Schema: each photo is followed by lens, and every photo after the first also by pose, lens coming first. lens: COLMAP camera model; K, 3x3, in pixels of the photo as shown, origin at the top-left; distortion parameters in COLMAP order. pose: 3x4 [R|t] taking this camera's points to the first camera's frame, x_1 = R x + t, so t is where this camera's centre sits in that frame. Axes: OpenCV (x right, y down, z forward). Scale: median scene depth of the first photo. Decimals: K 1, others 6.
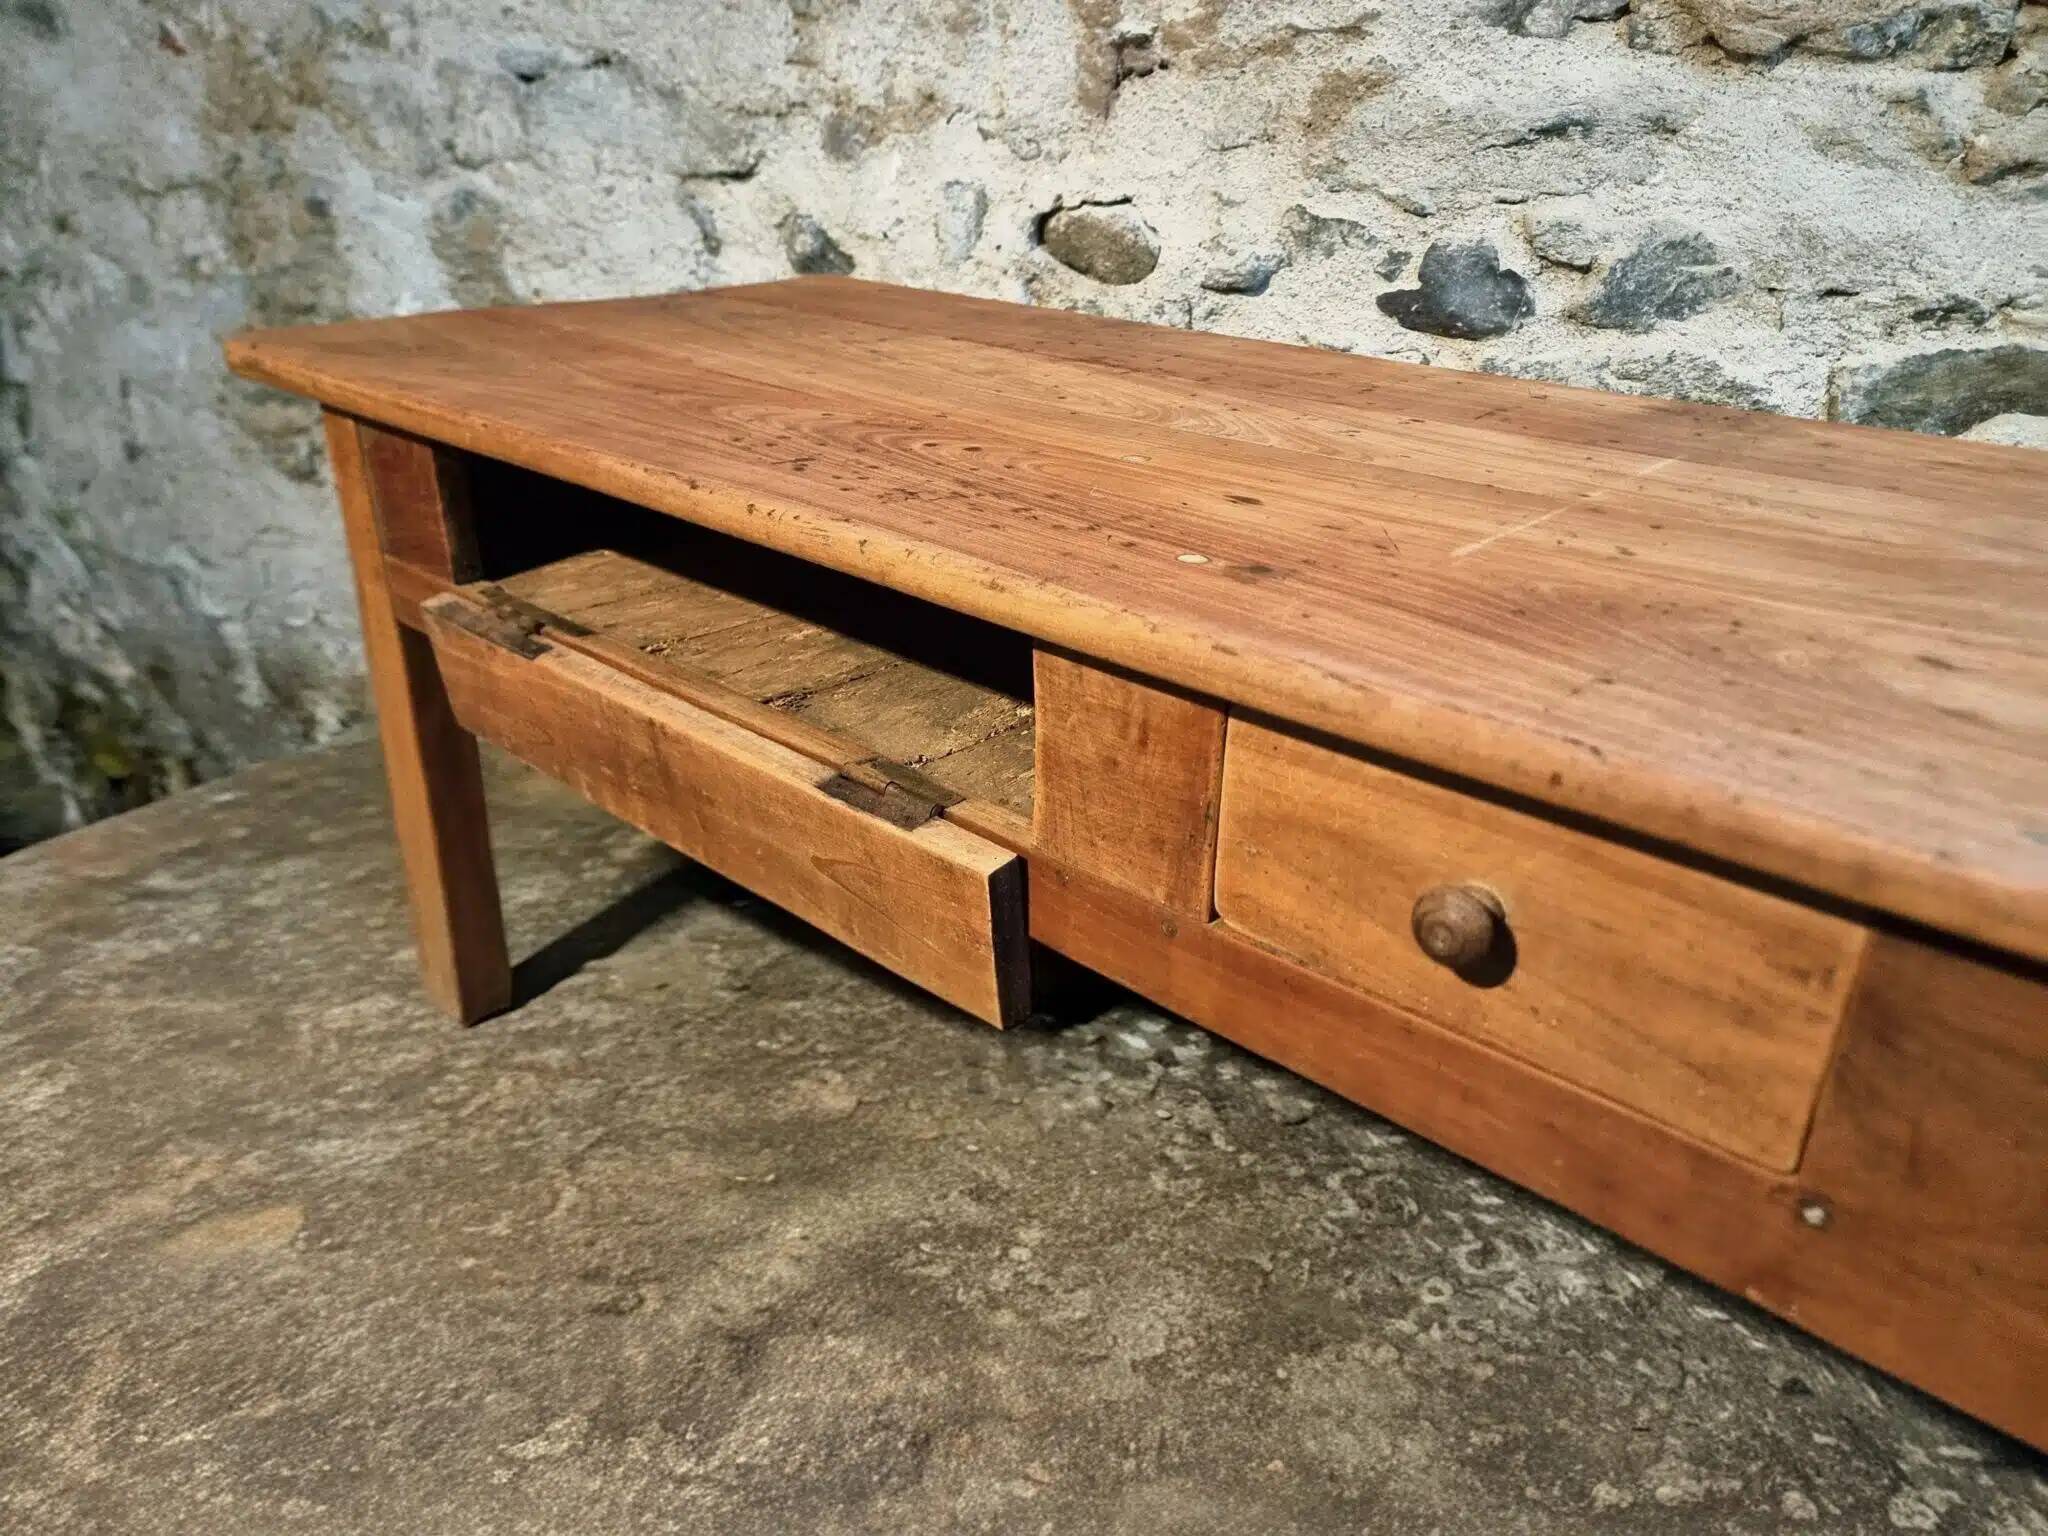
lens RADIAL K [[1453.9, 0, 1032.3], [0, 1453.9, 777.7], [0, 0, 1]] dist [0.067736, -0.064815]
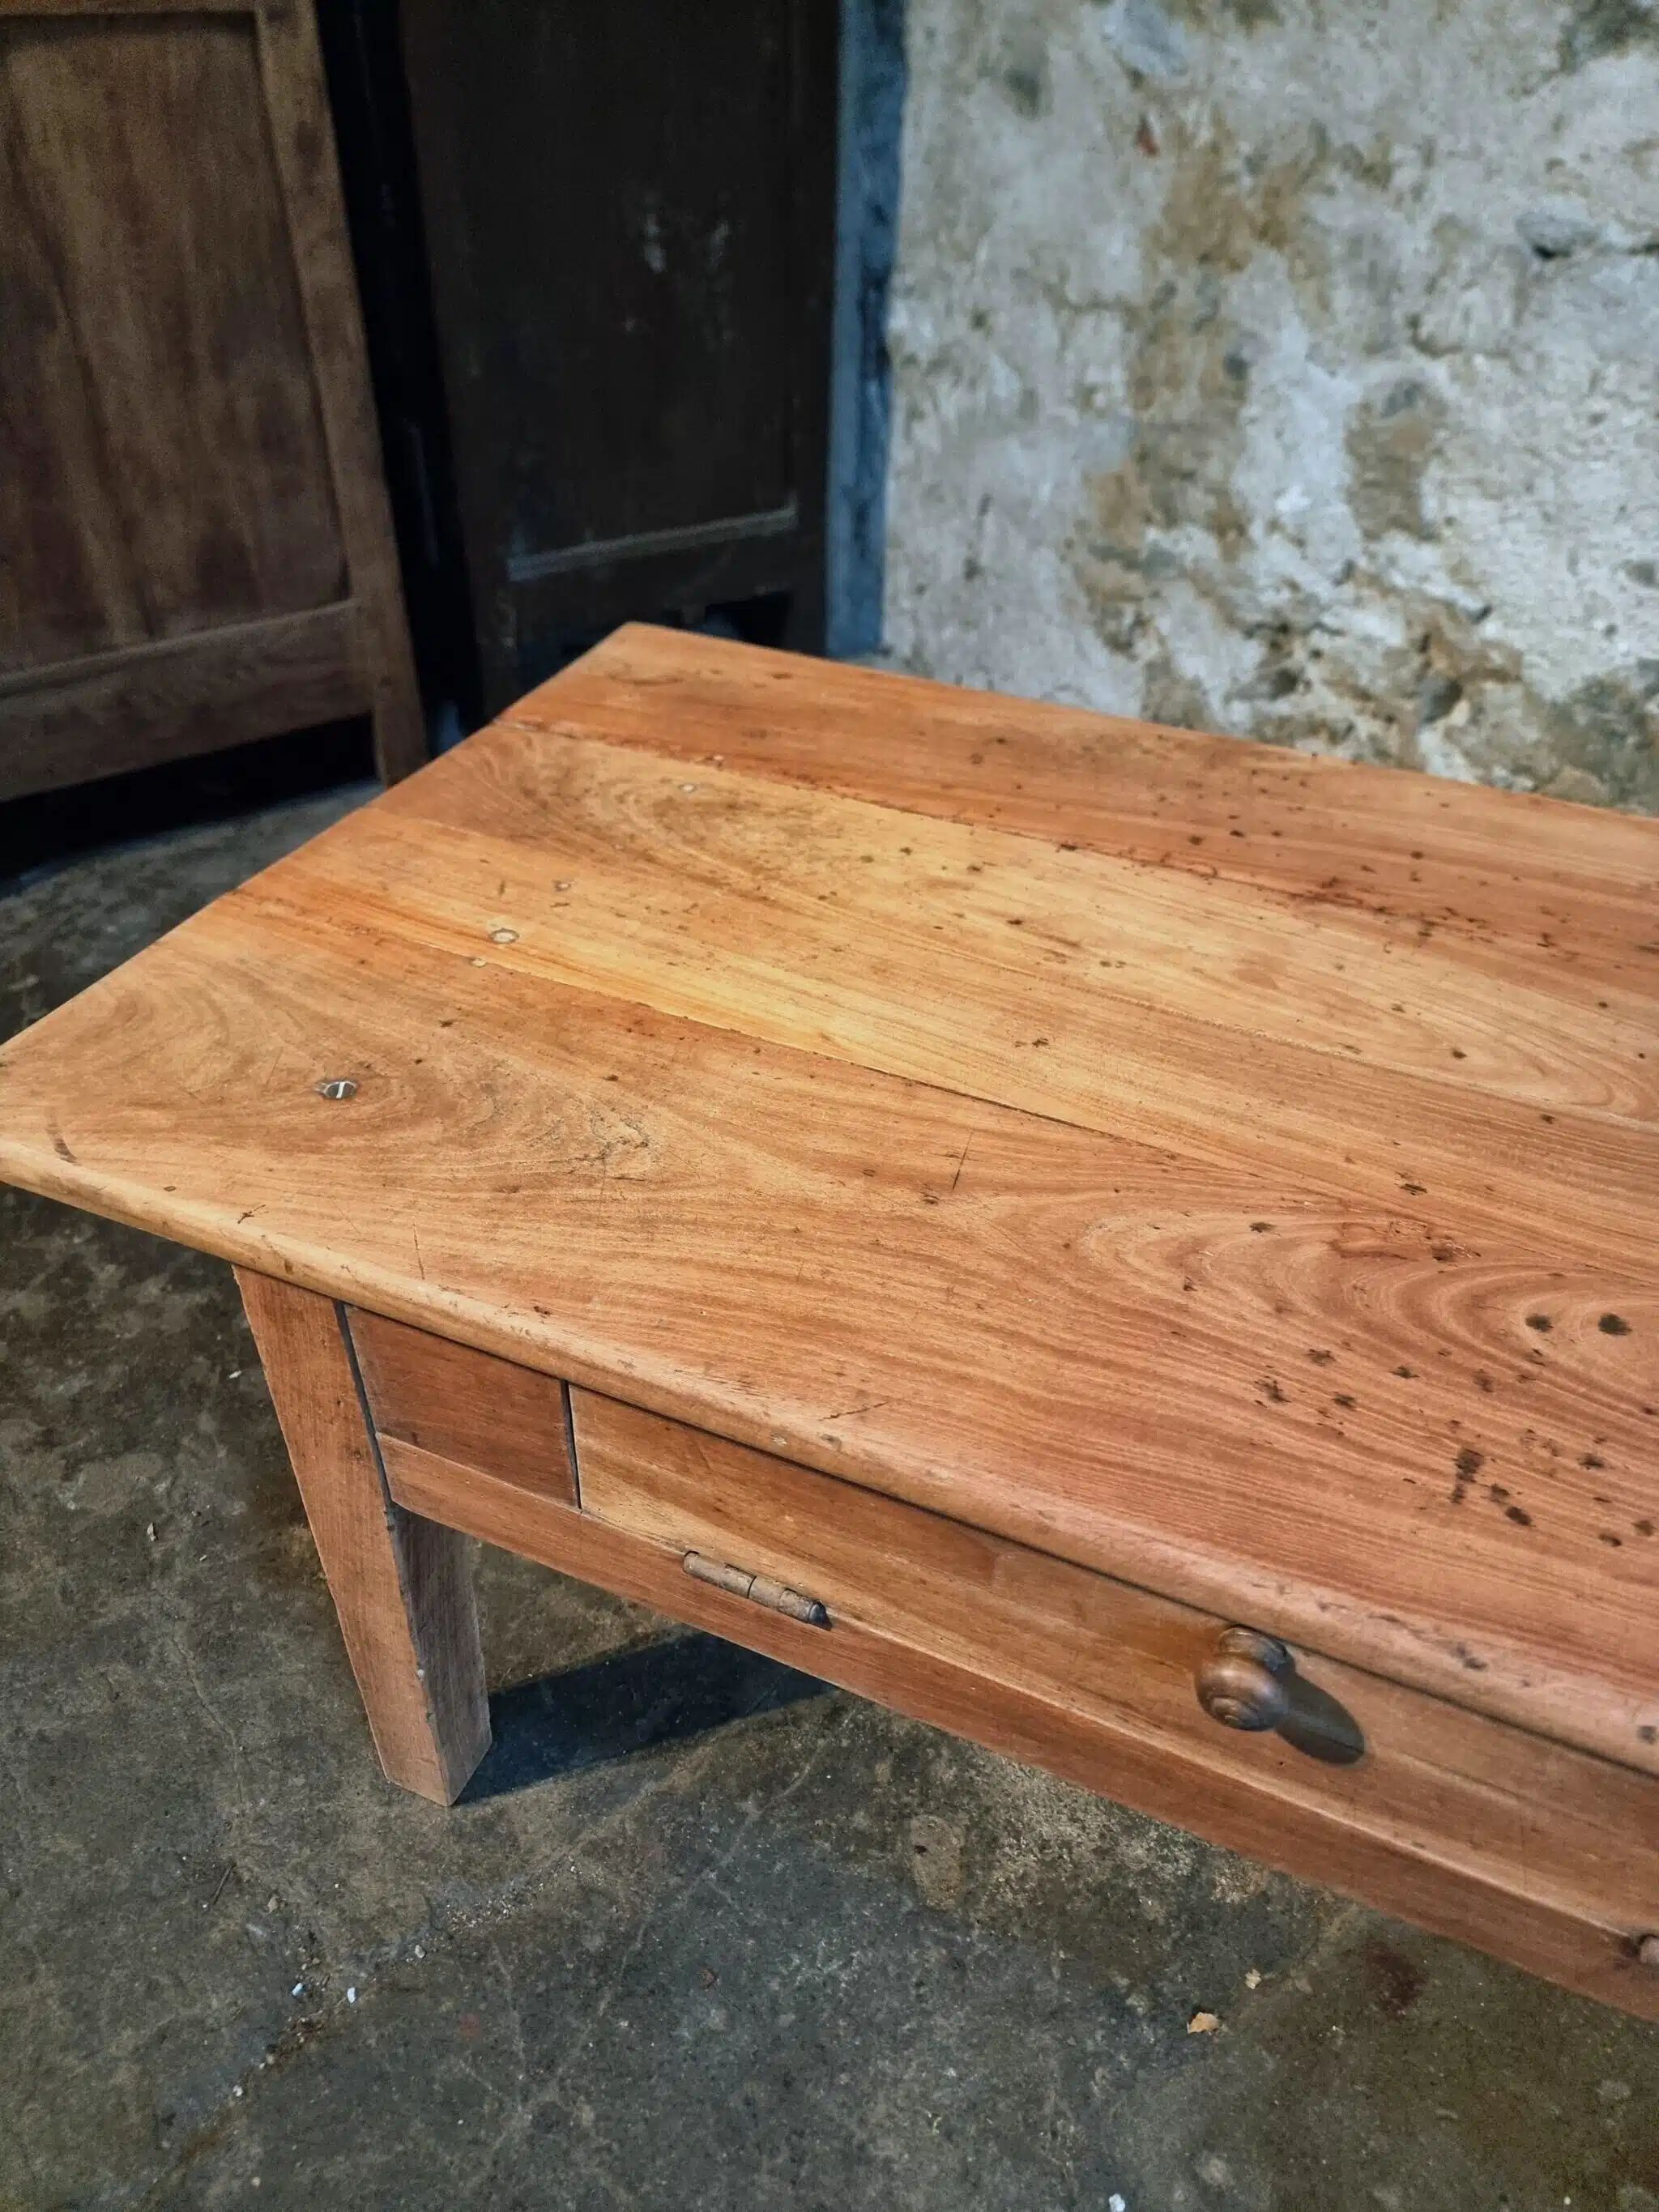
lens RADIAL K [[1570.4, 0, 817.6], [0, 1570.4, 1099.3], [0, 0, 1]] dist [0.067736, -0.064815]
pose [[0.797787, 0.370133, -0.475959, -0.093590], [-0.269852, 0.925114, 0.267104, -0.202176], [0.539181, -0.084654, 0.837925, 0.068875]]
